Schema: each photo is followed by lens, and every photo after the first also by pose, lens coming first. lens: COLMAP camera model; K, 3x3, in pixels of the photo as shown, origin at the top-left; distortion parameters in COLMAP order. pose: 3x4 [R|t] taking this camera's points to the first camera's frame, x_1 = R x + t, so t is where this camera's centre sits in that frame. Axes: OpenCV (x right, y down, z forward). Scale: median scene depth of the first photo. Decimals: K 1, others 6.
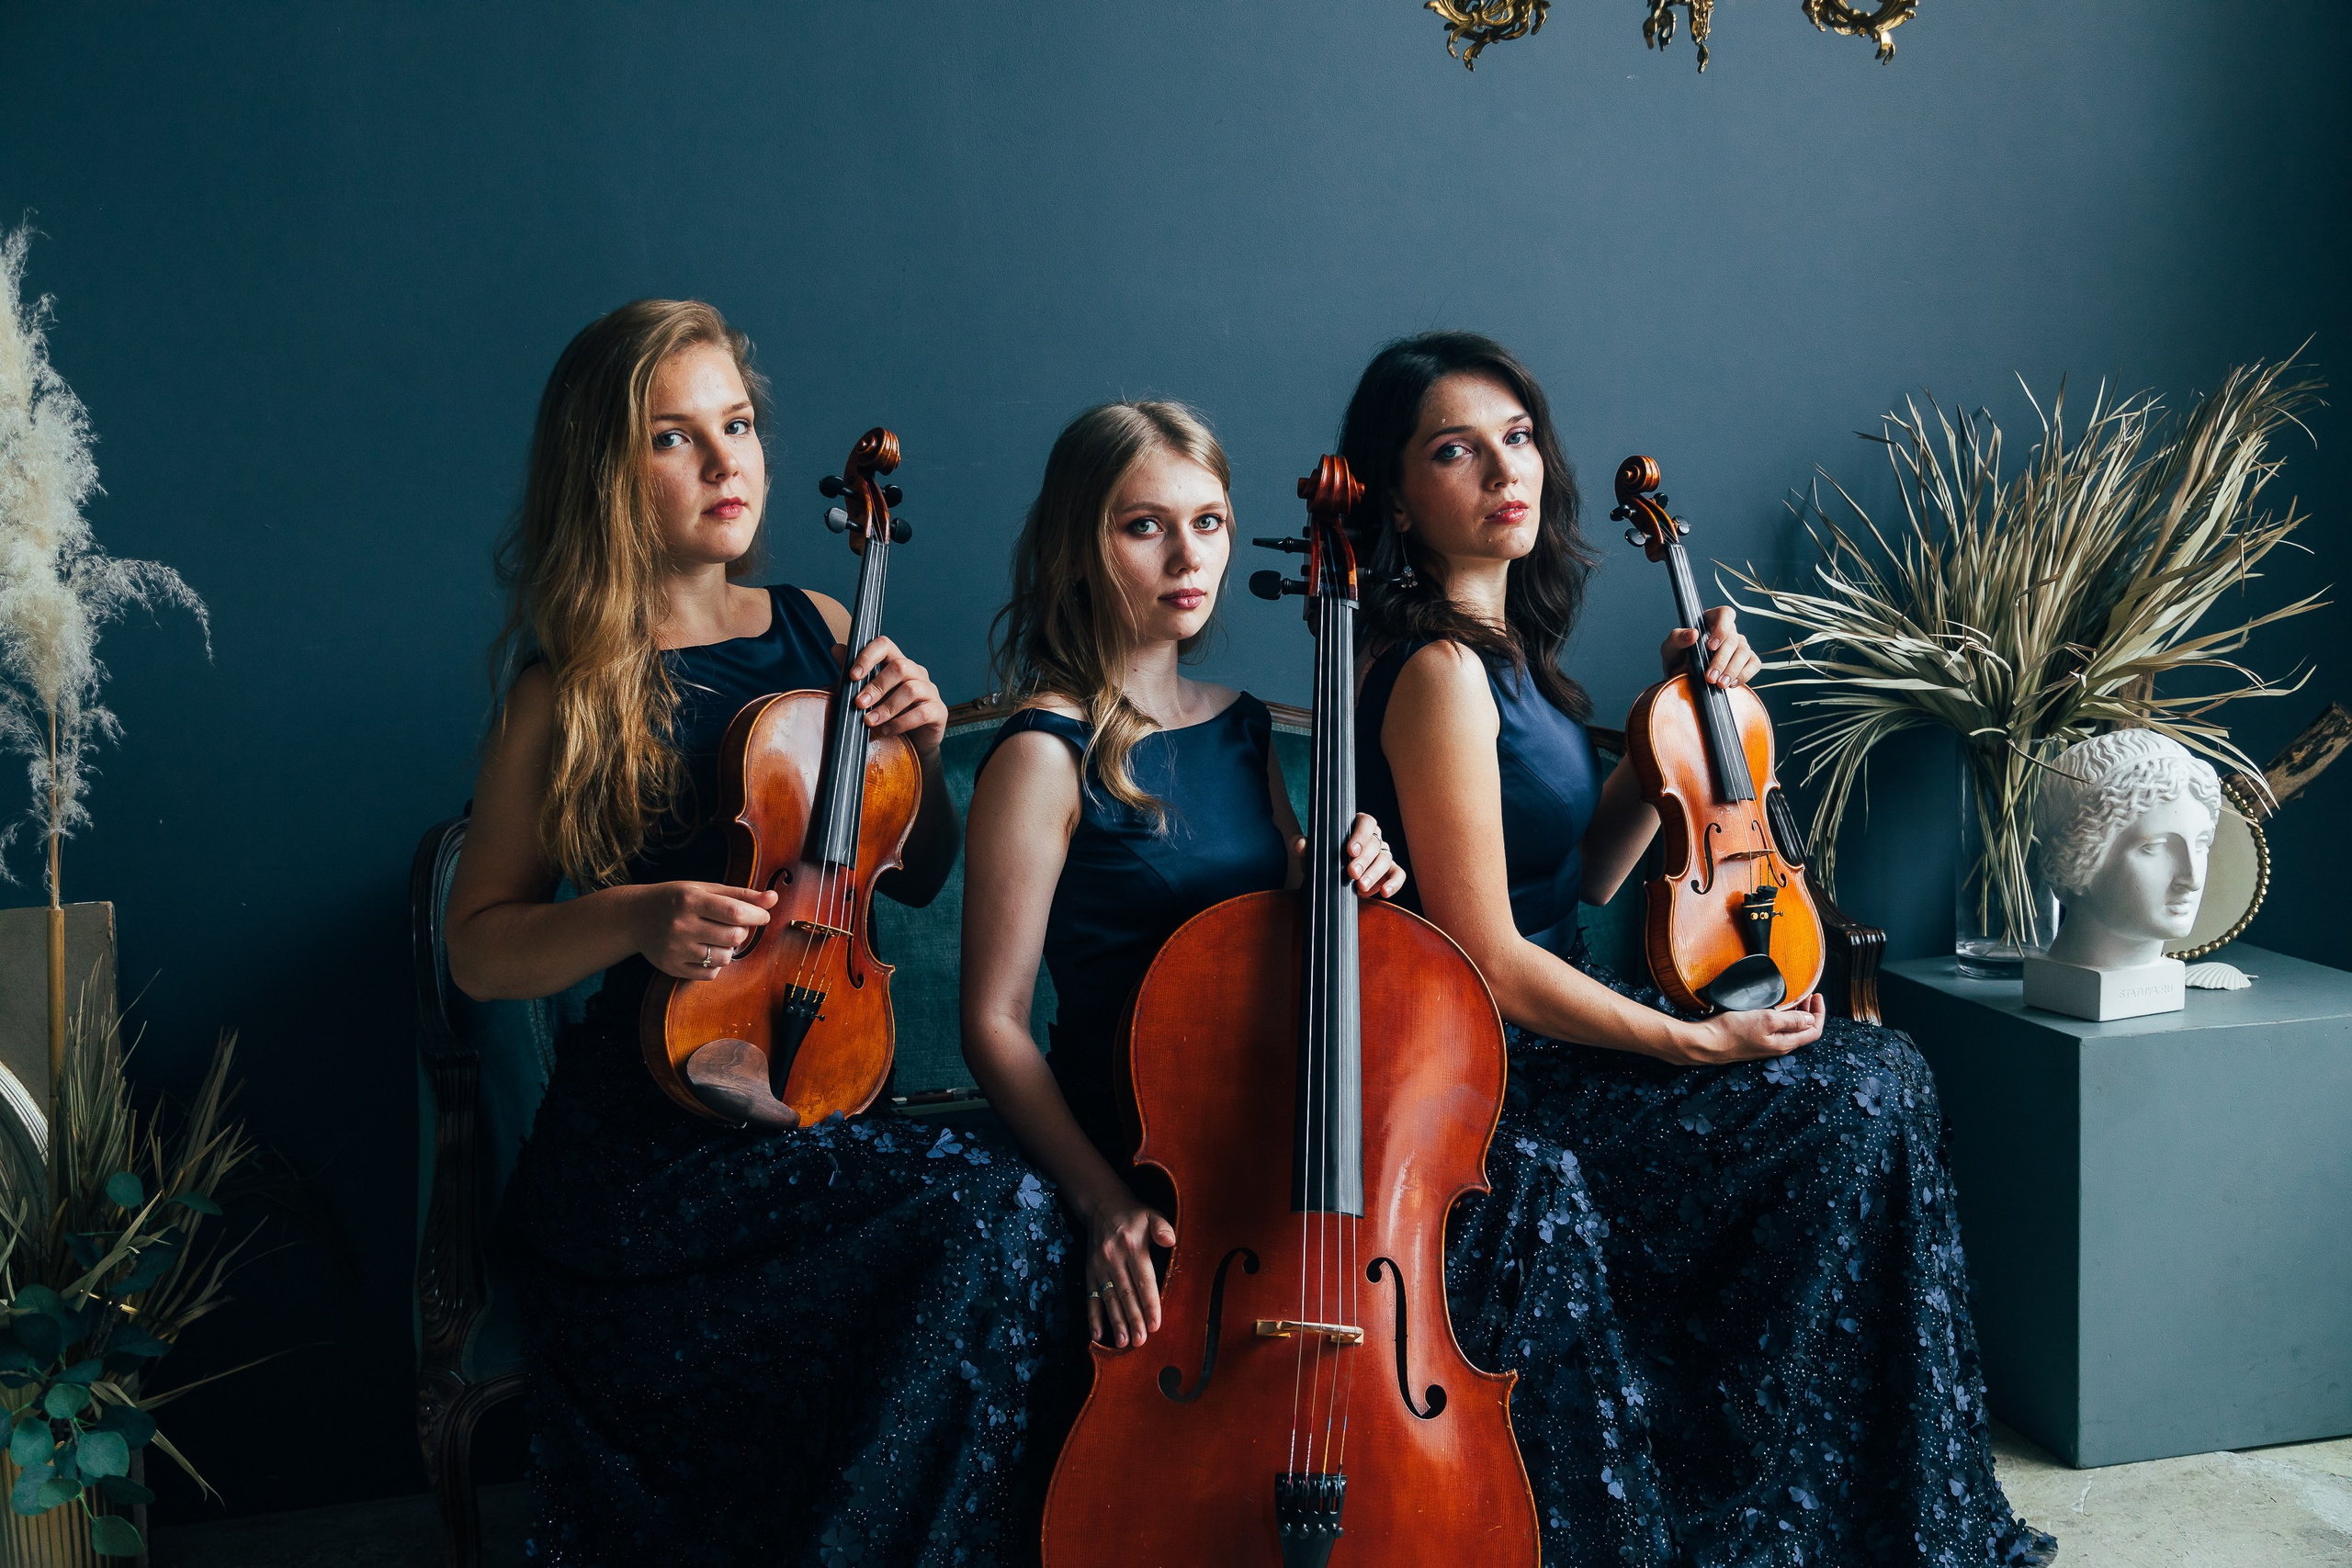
lens RADIAL K [[2837.7, 0, 1225.4], [0, 2837.7, 793.8], [0, 0, 1]] dist [-0.022507, 0.042162]
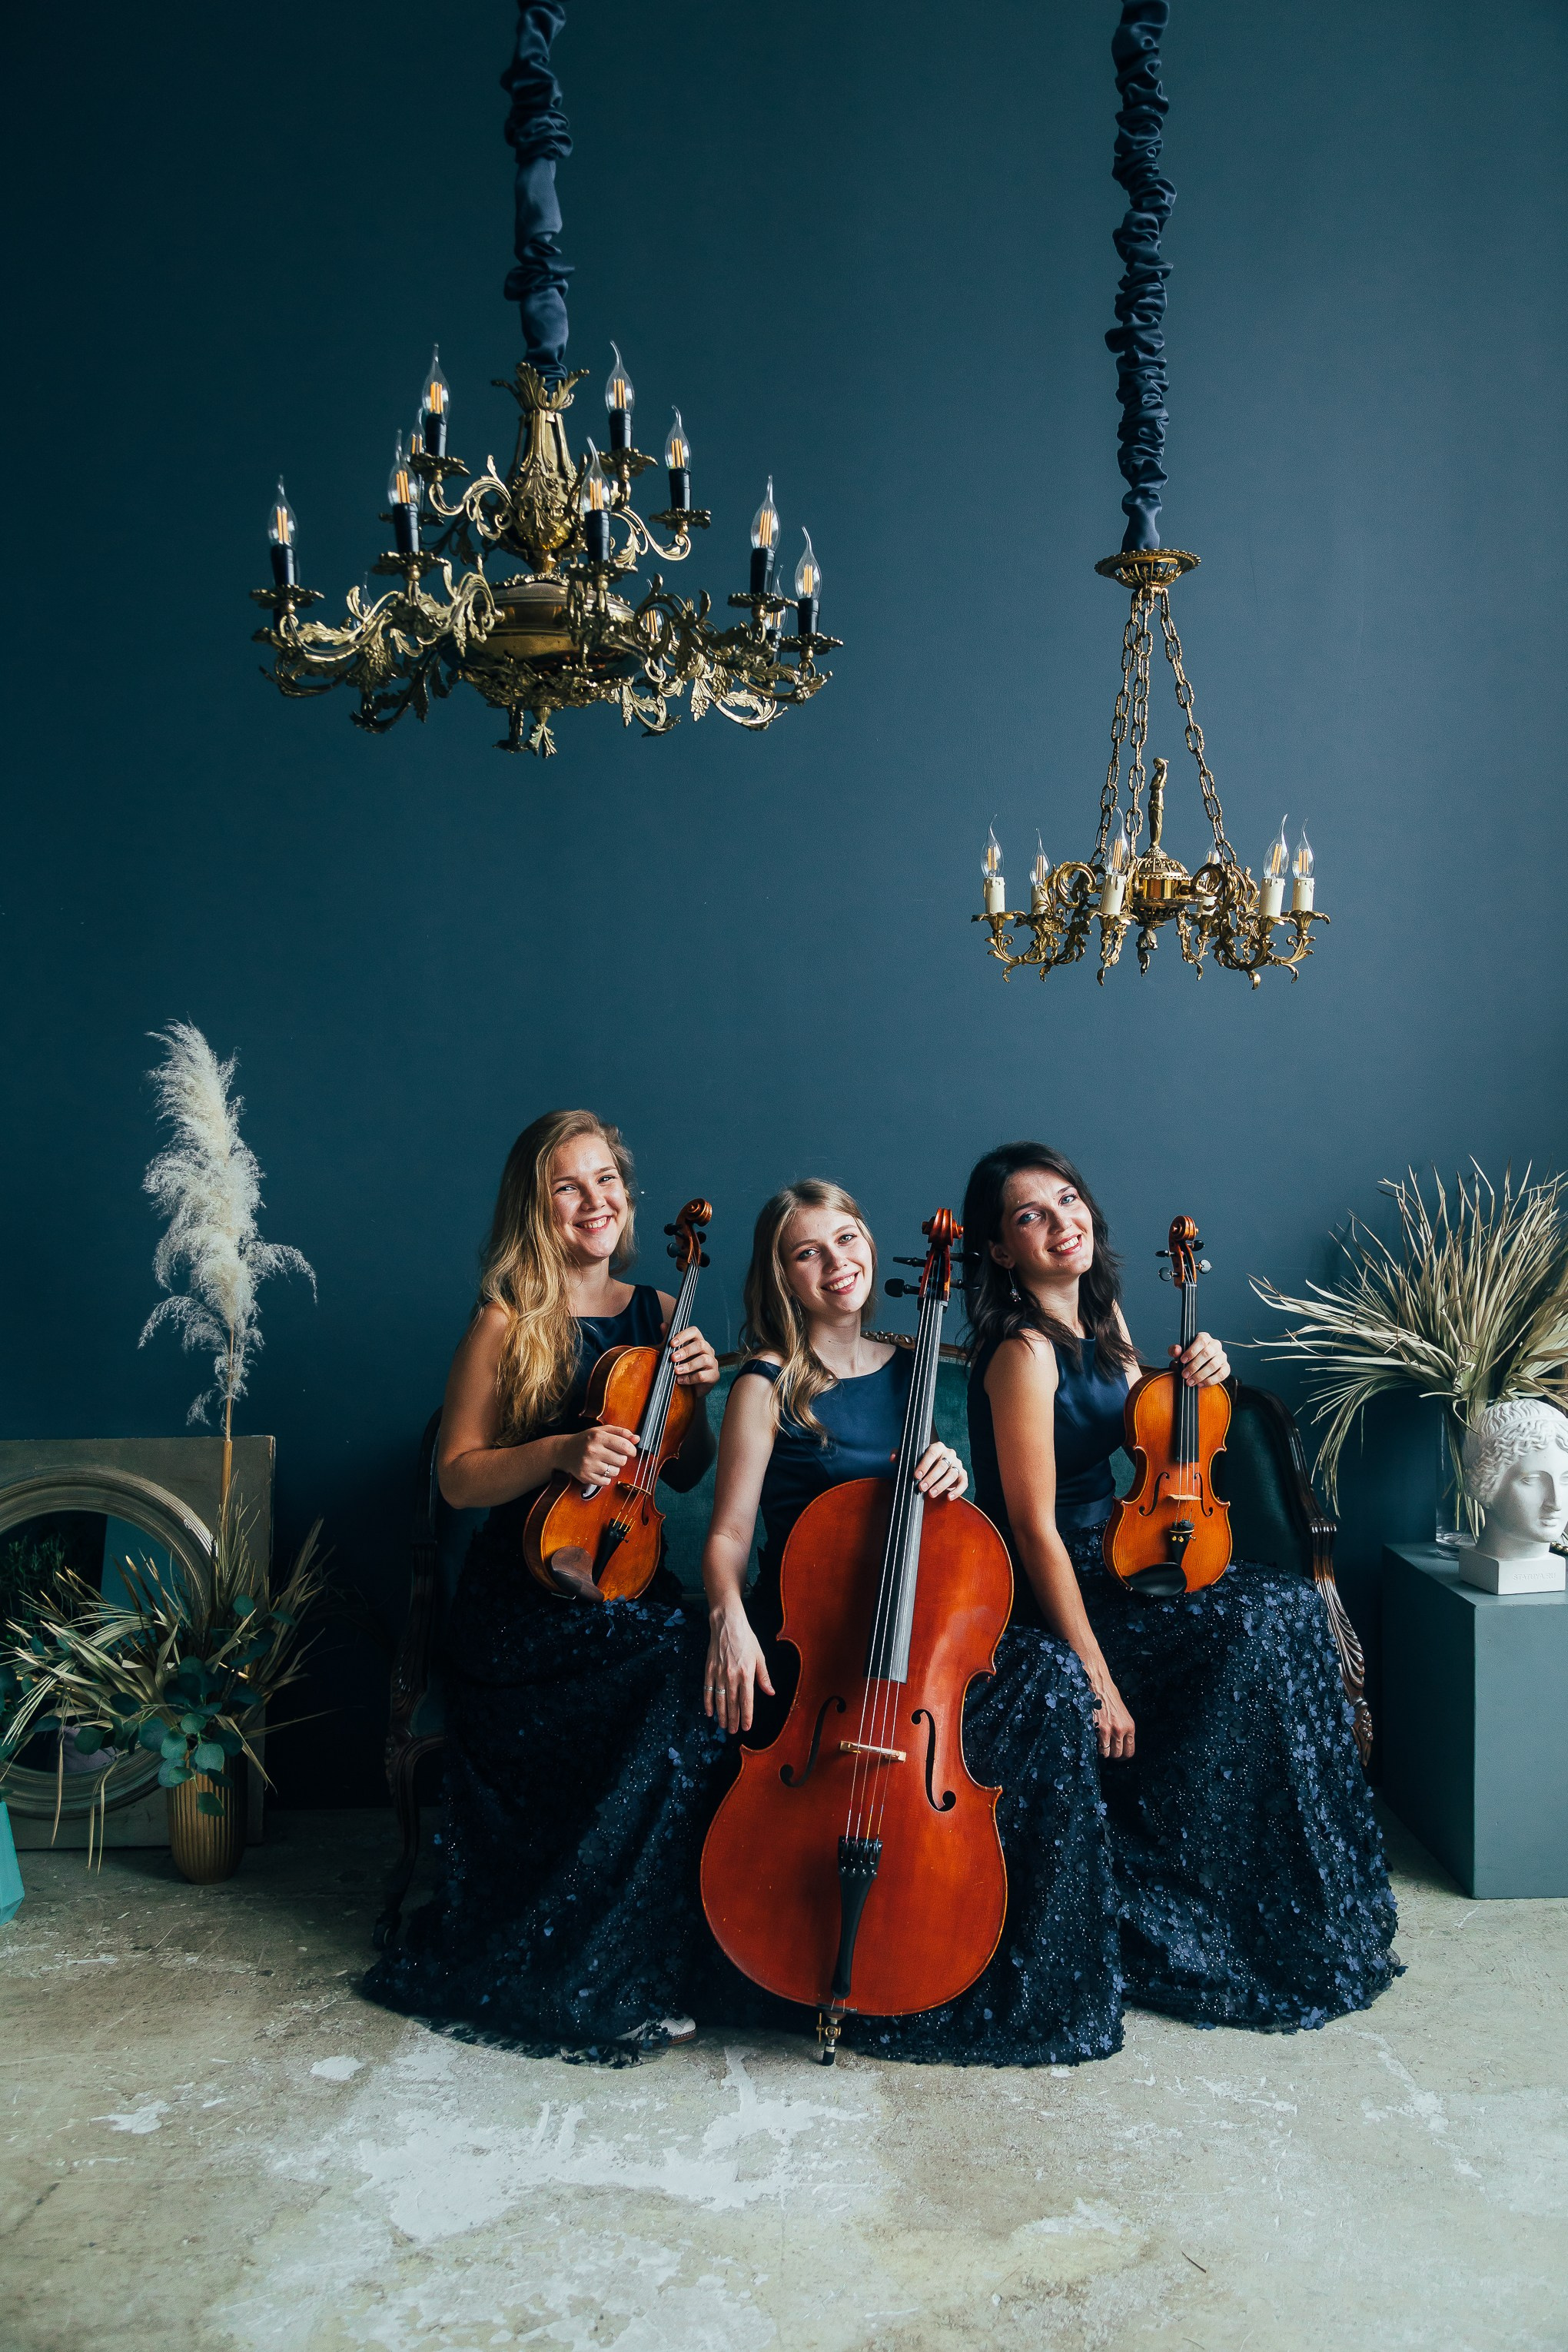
lens RADIAL K [[2072.1, 0, 784.0], [0, 2072.1, 1176.0], [0, 0, 1]] dist [-0.045924, 0.051585]
pose [[0.974013, 0.031797, -0.224247, 0.218489], [-0.050897, 0.995501, -0.079916, -0.040744], [0.220697, 0.089253, 0.971250, -0.191973]]
